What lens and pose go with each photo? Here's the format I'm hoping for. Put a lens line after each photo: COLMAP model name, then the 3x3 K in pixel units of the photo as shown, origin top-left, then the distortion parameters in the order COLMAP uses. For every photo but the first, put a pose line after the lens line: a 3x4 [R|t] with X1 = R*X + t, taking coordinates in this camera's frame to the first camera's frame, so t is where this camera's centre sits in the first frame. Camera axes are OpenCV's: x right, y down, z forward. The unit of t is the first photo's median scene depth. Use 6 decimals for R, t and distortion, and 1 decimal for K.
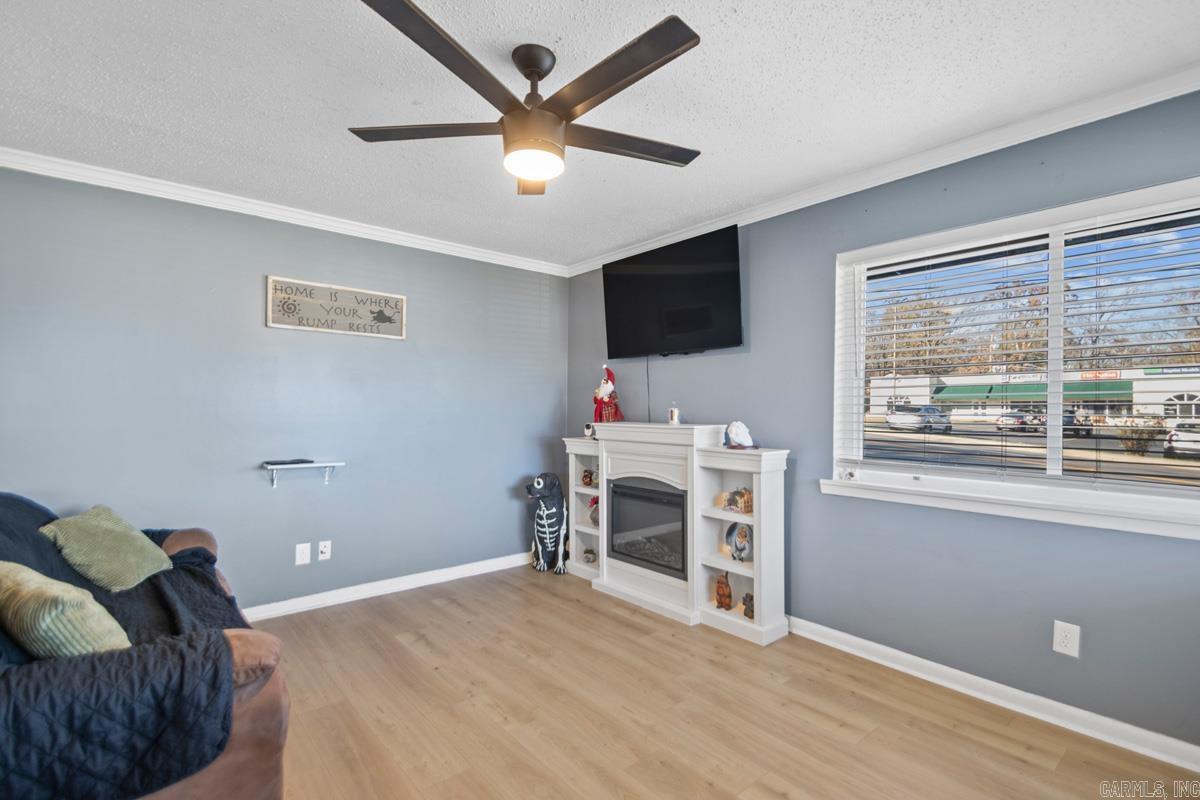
lens RADIAL K [[570.0, 0, 615.7], [0, 570.0, 411.4], [0, 0, 1]] dist [0.027371, -0.017343]
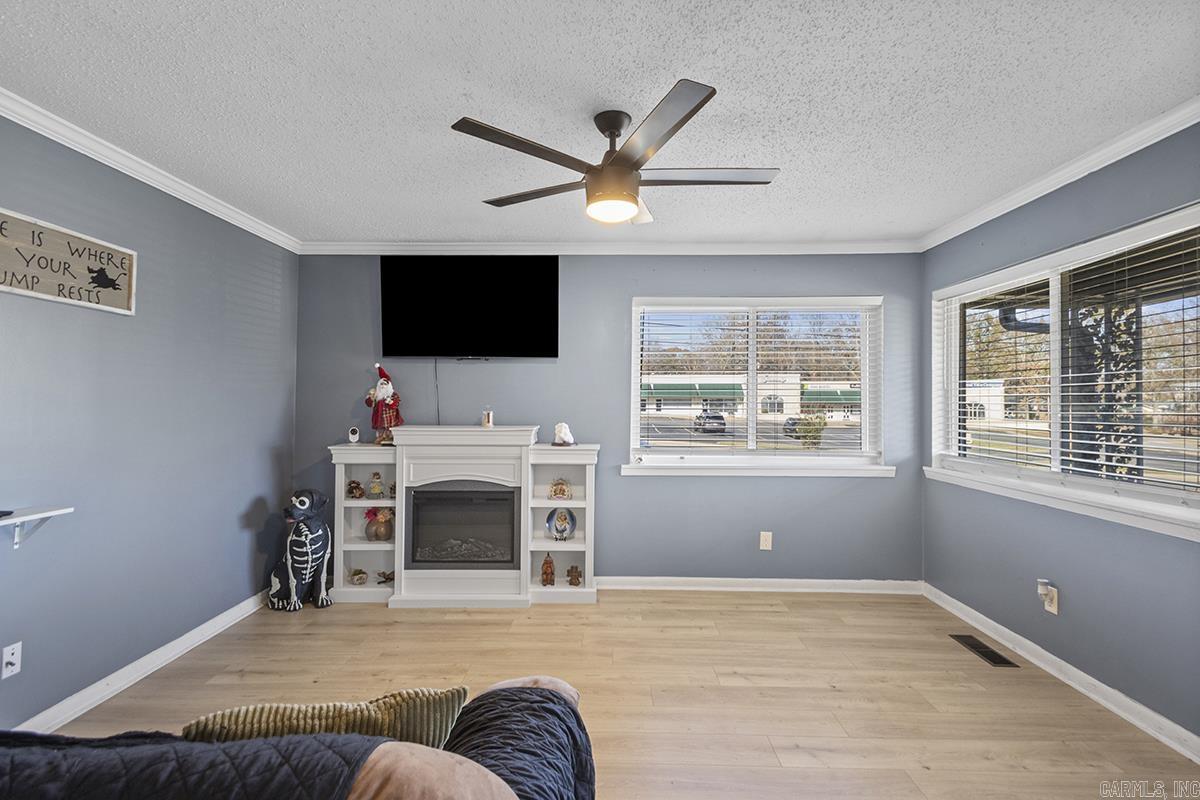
lens RADIAL K [[570.0, 0, 616.5], [0, 570.0, 398.7], [0, 0, 1]] dist [0.027371, -0.017343]
pose [[0.648027, -0.000722, 0.761617, -0.551692], [0.001700, 0.999998, -0.000499, -0.028081], [-0.761615, 0.001618, 0.648028, 0.134467]]
